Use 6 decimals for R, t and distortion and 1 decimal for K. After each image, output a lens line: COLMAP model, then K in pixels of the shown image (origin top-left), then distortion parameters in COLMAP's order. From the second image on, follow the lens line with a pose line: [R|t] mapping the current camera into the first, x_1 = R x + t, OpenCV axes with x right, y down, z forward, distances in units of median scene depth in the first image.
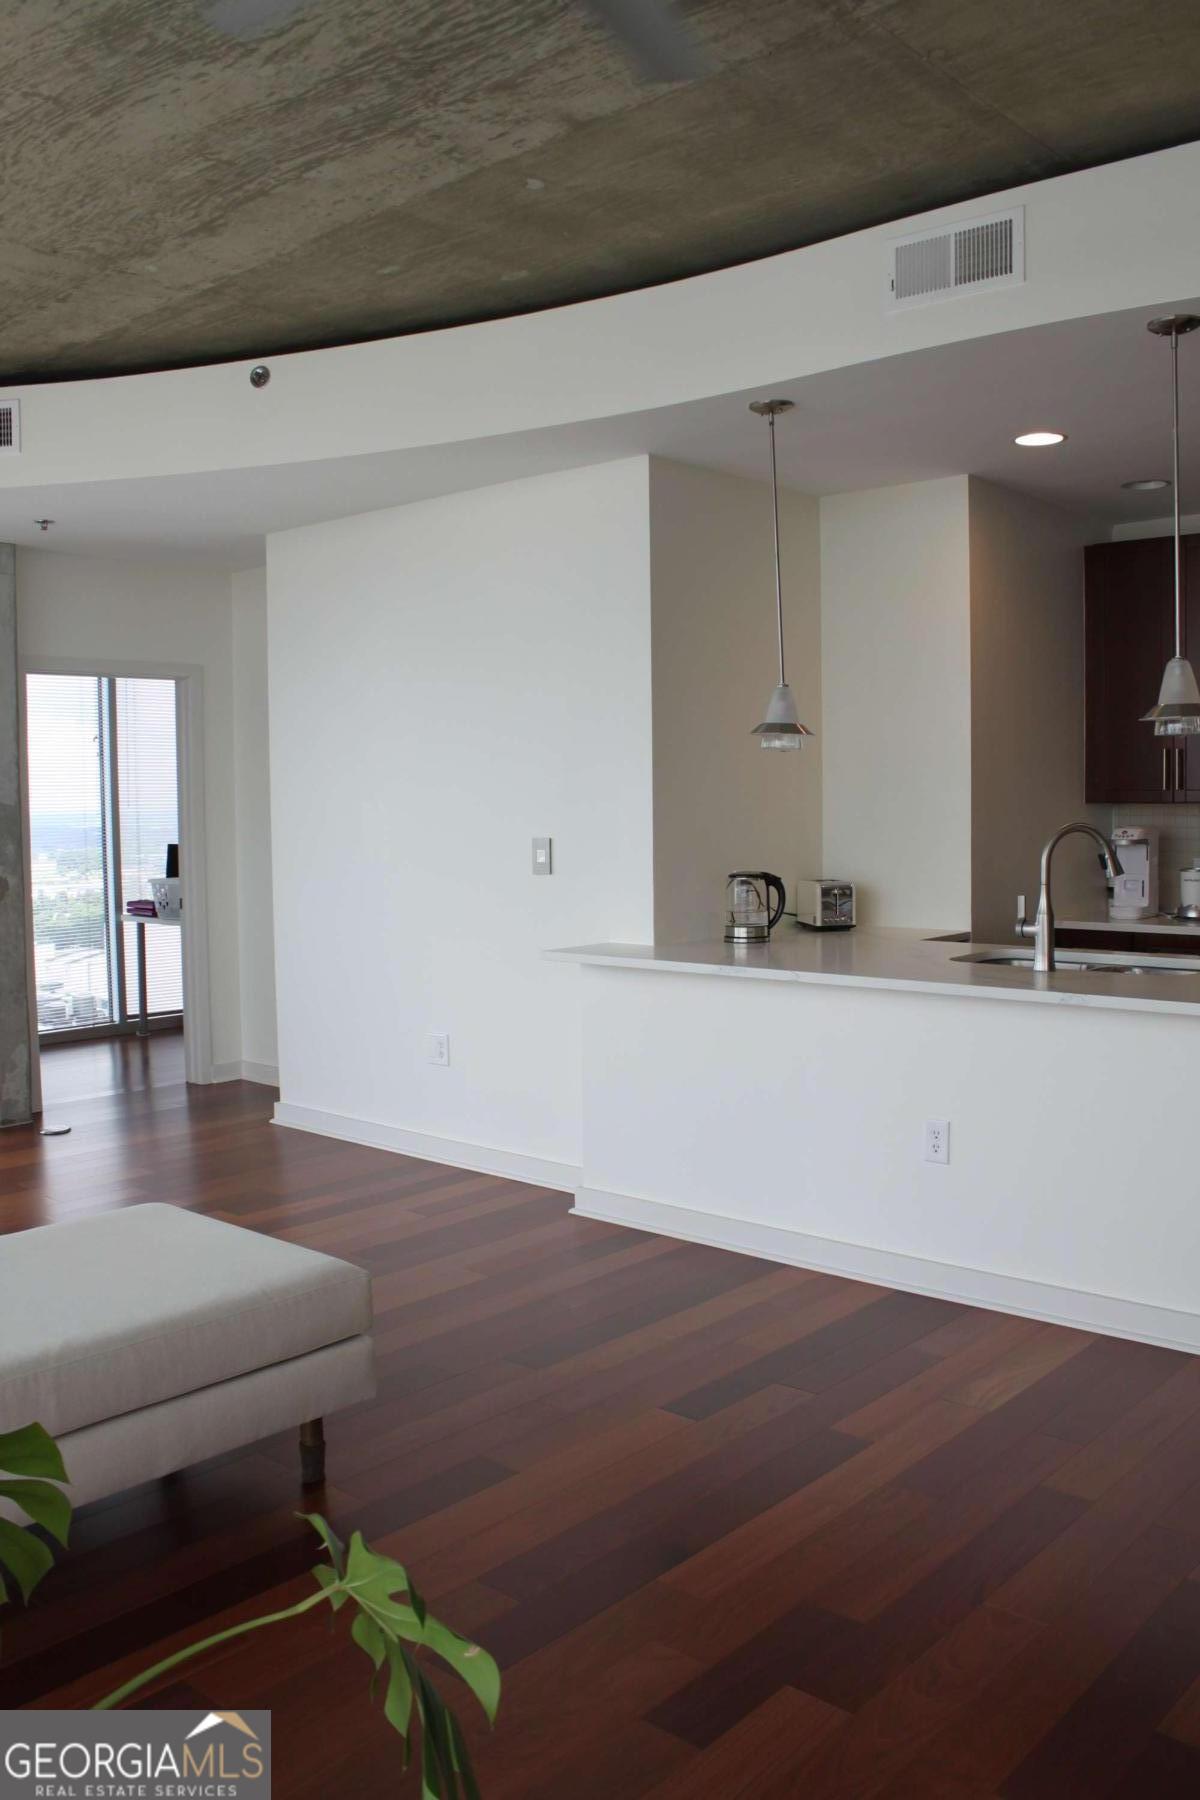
lens RADIAL K [[1492.3, 0, 620.5], [0, 1492.3, 894.0], [0, 0, 1]] dist [-0.162021, 0.141159]
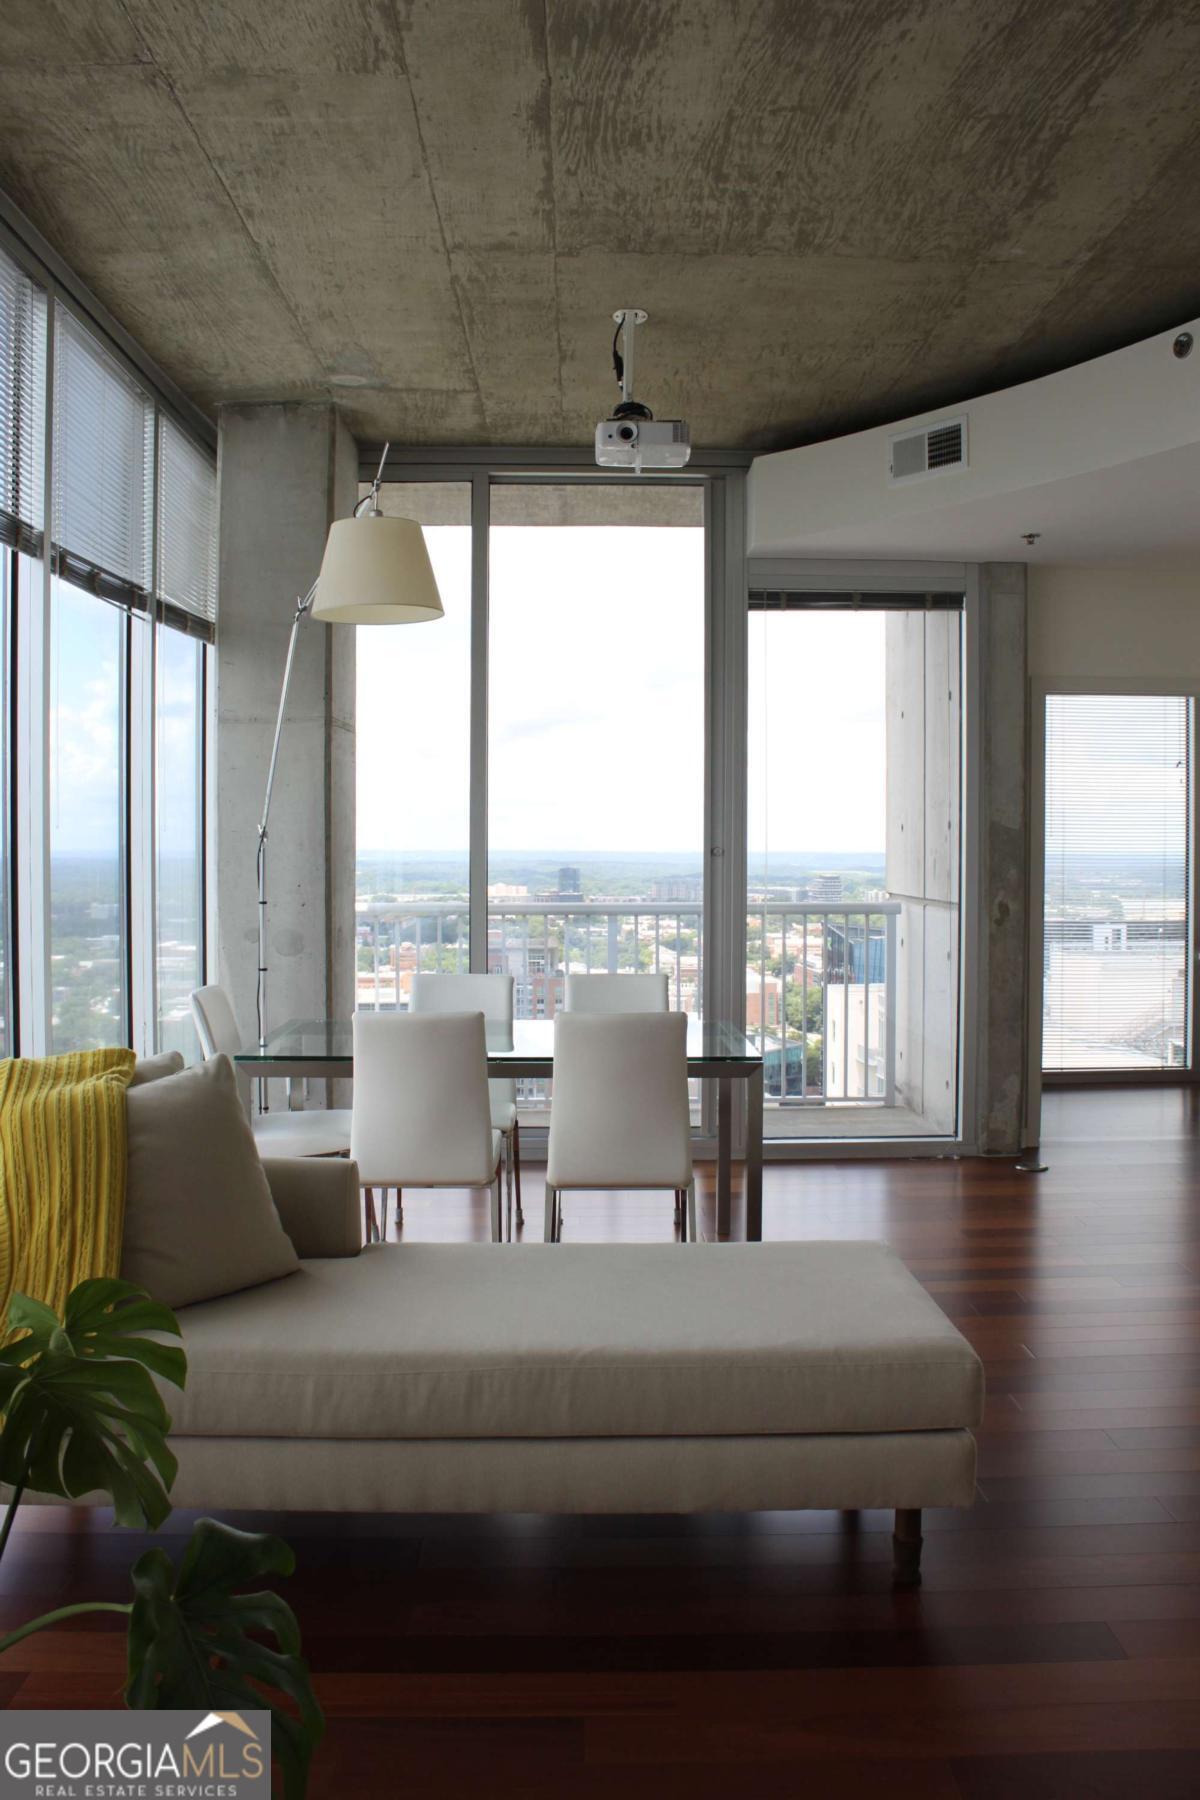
lens RADIAL K [[1537.2, 0, 634.2], [0, 1537.2, 907.7], [0, 0, 1]] dist [-0.162609, 0.142340]
pose [[0.685586, 0.042519, -0.726749, 0.261821], [-0.055581, 0.998436, 0.005981, -0.000281], [0.725867, 0.036293, 0.686877, 0.198771]]
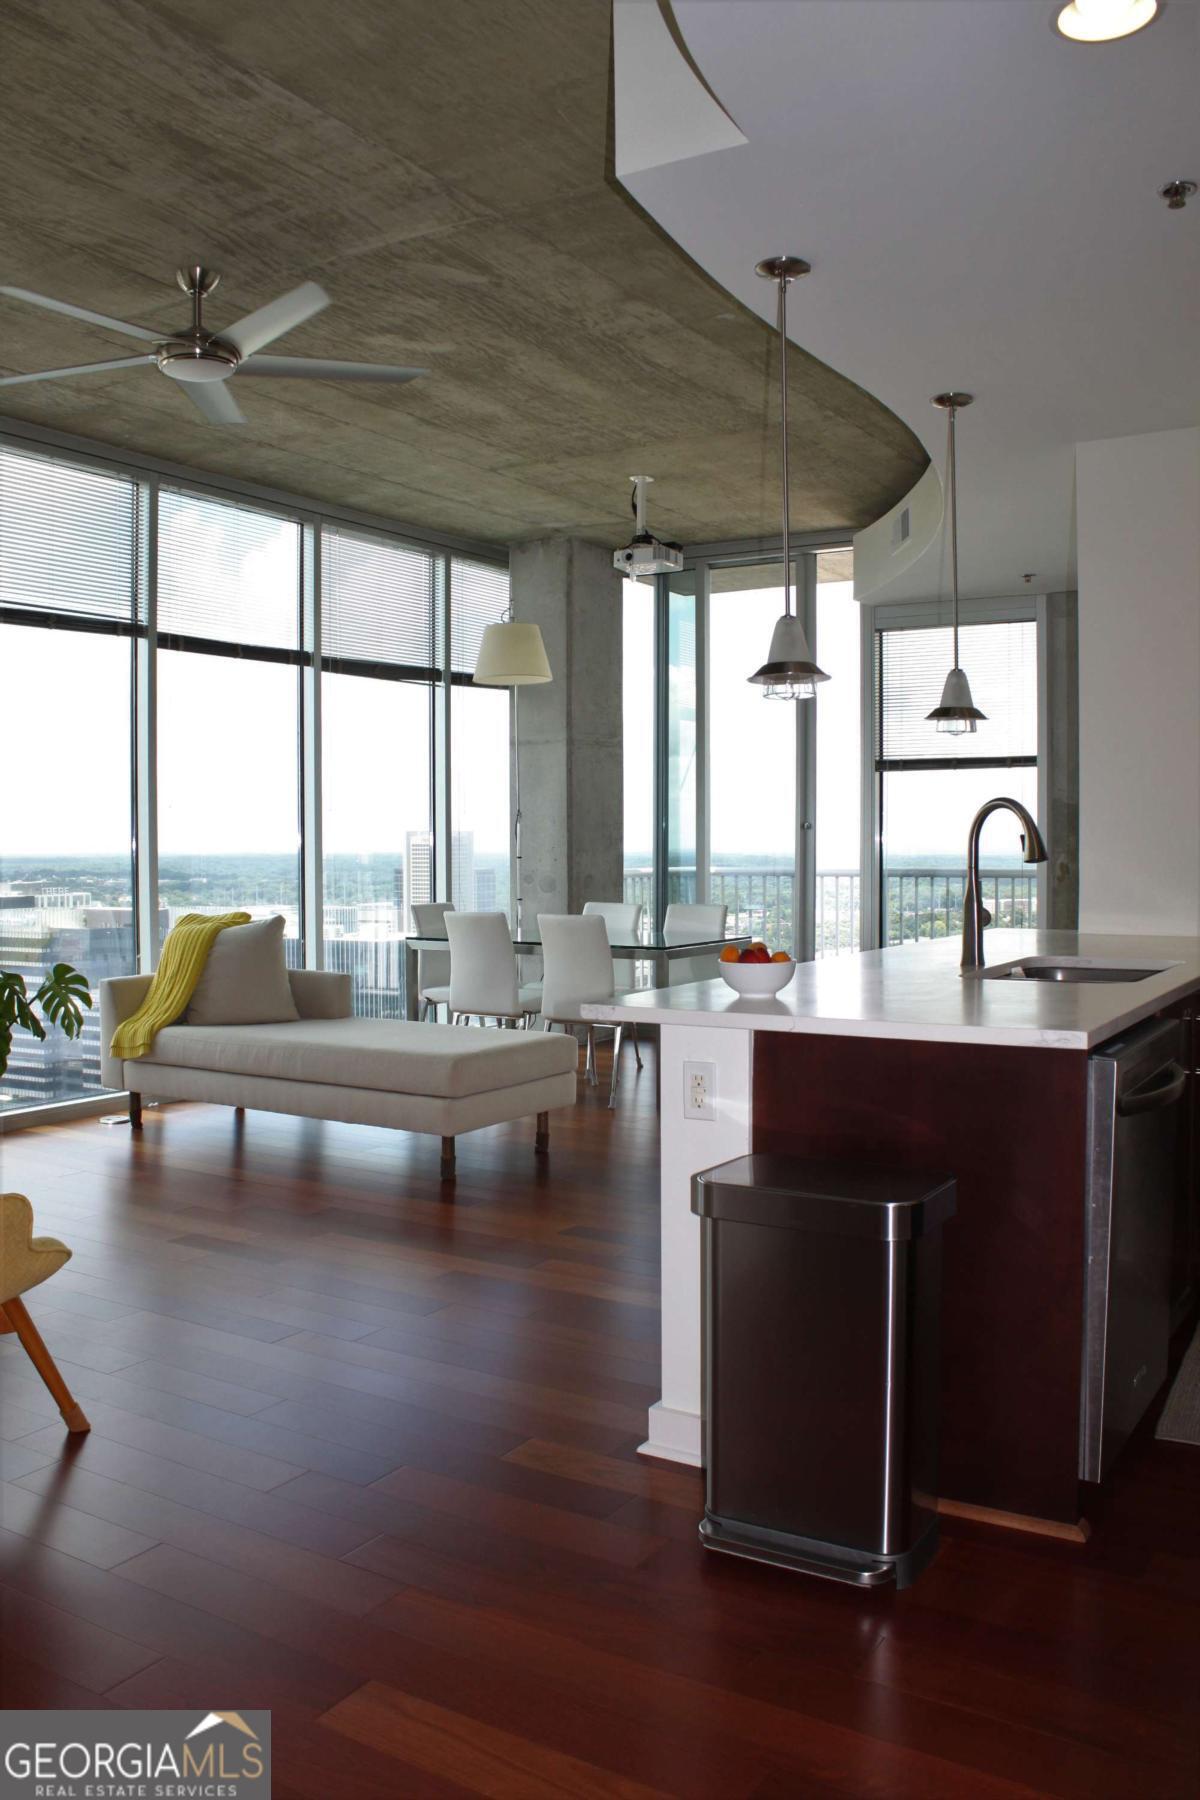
lens RADIAL K [[1509.6, 0, 623.6], [0, 1509.6, 886.9], [0, 0, 1]] dist [-0.169283, 0.144966]
pose [[0.176643, 0.038095, -0.983537, 1.286671], [-0.061447, 0.997728, 0.027609, -0.005709], [0.982355, 0.055558, 0.178583, 0.711928]]
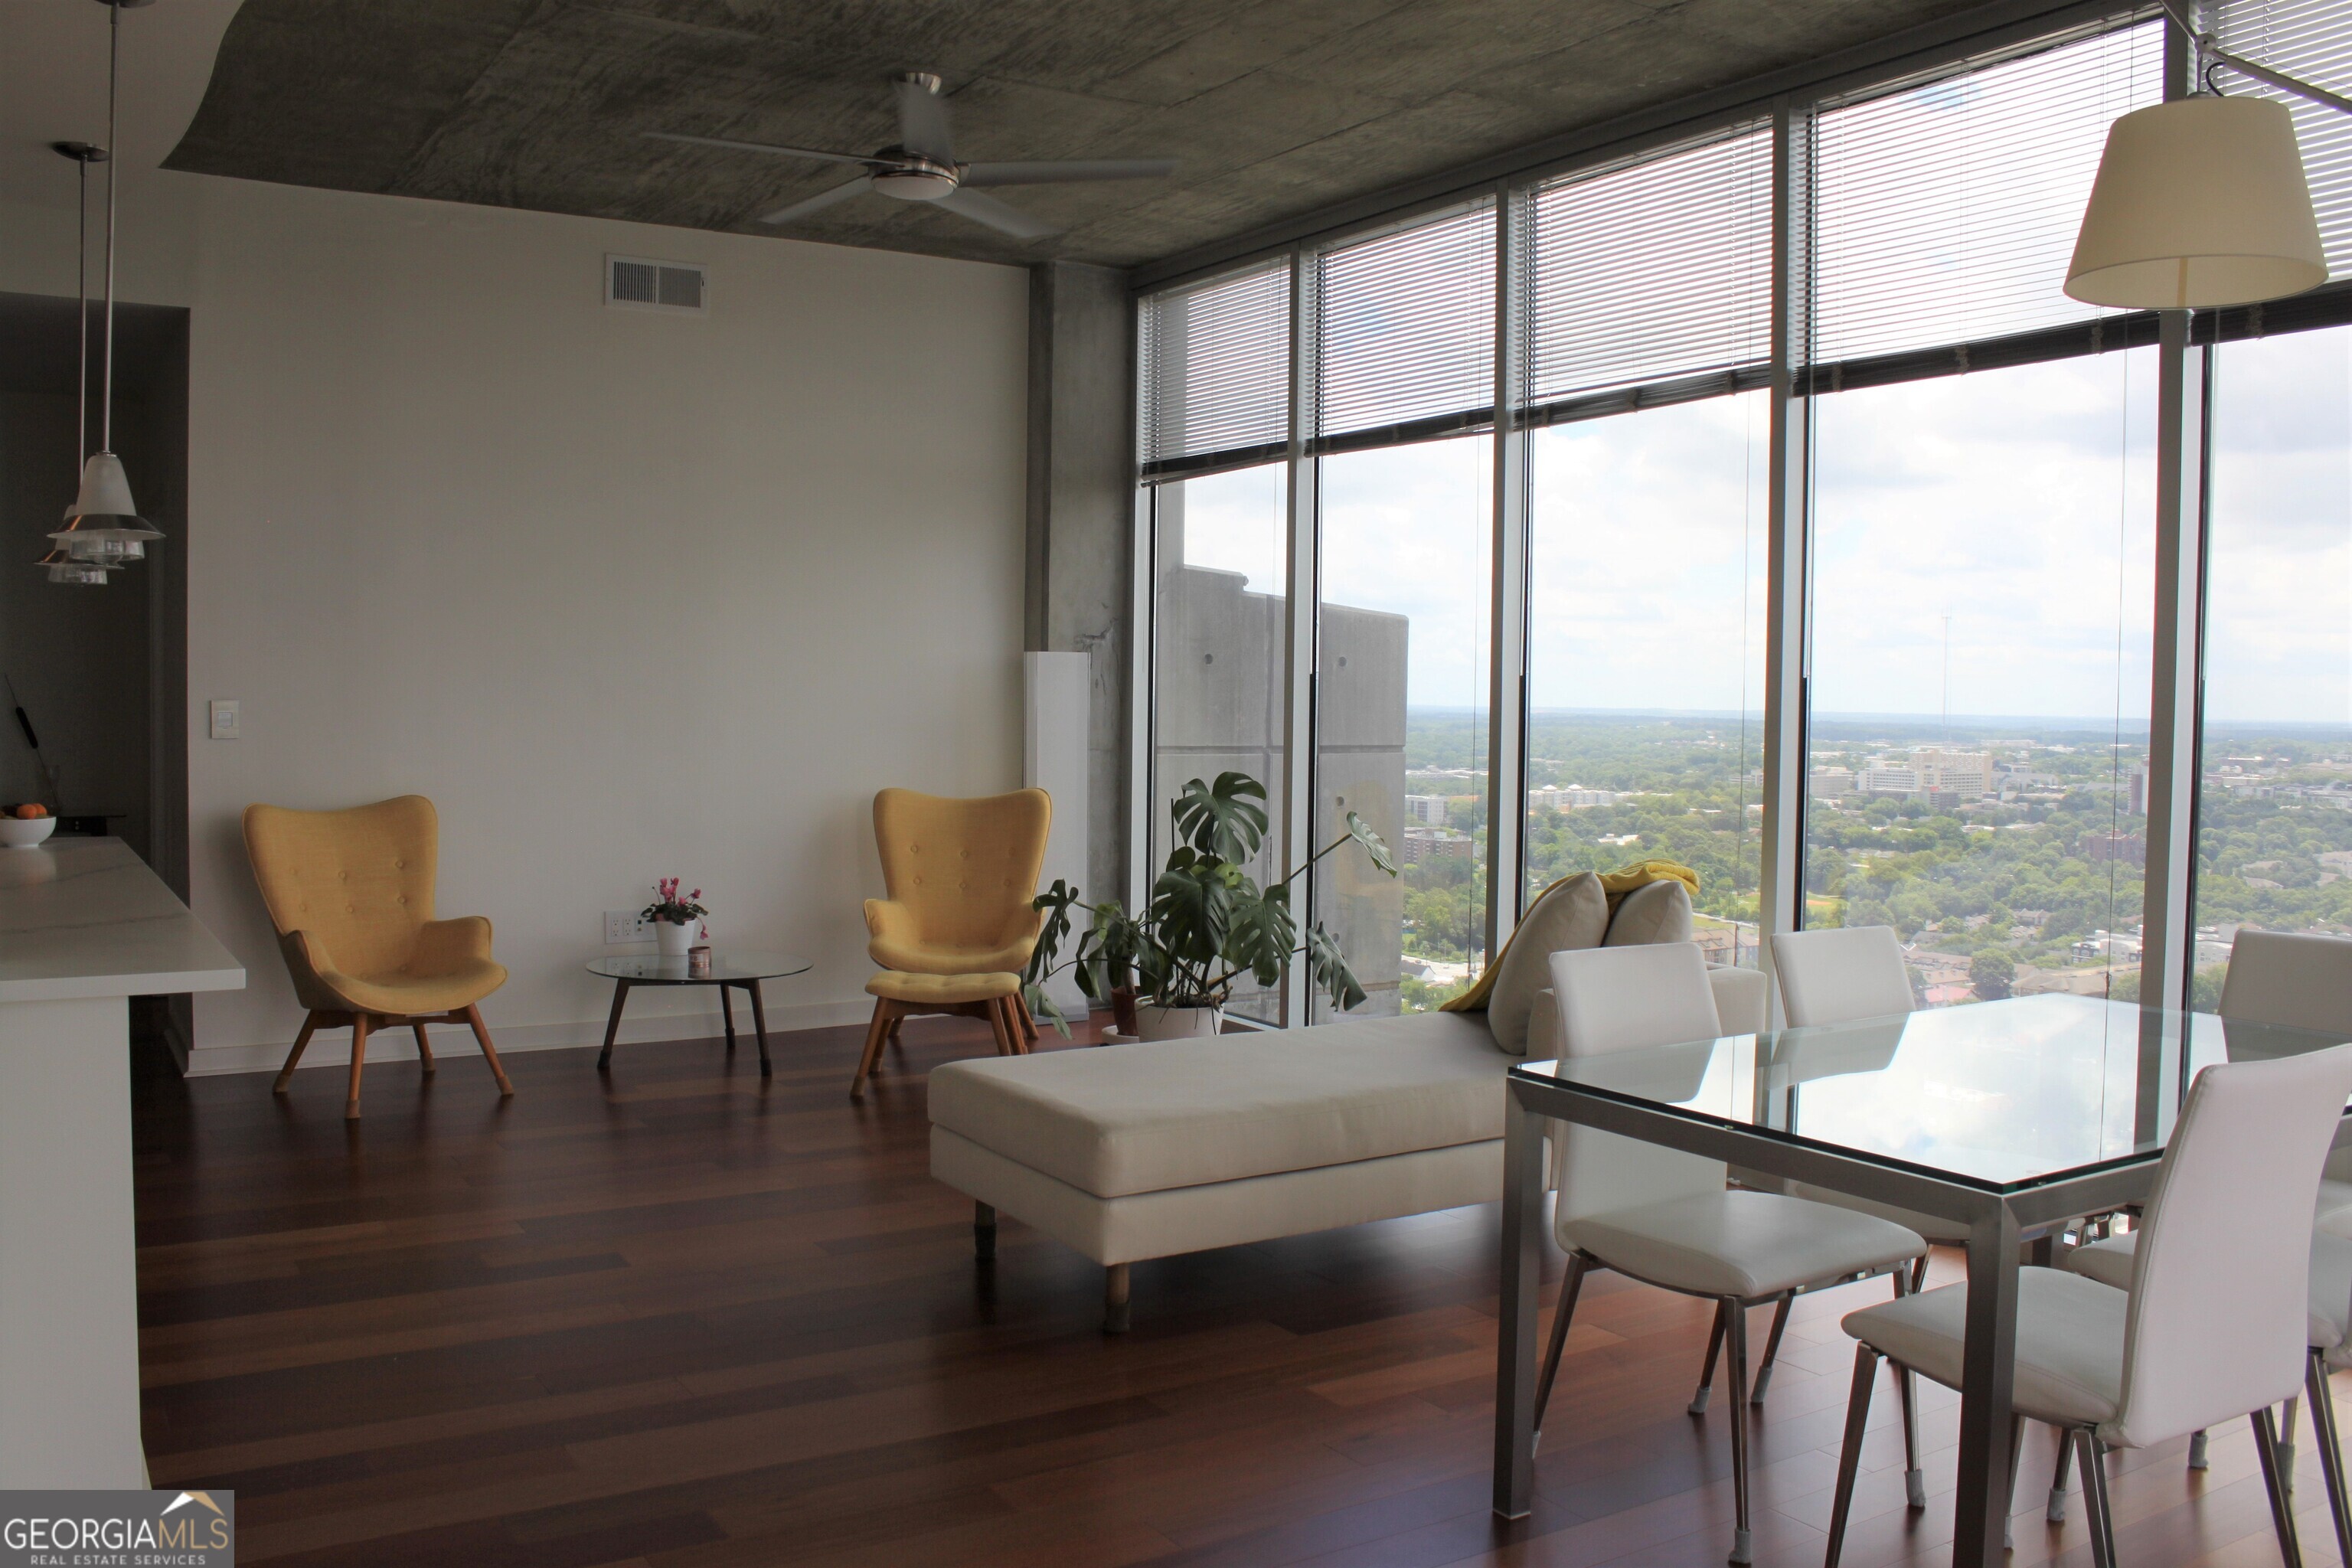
lens RADIAL K [[1972.5, 0, 1176.0], [0, 1972.5, 784.0], [0, 0, 1]] dist [-0.169283, 0.144966]
pose [[-0.957681, -0.012276, 0.287568, -0.636906], [0.017455, 0.994774, 0.100596, -0.095871], [-0.287301, 0.101358, -0.952463, 1.931544]]
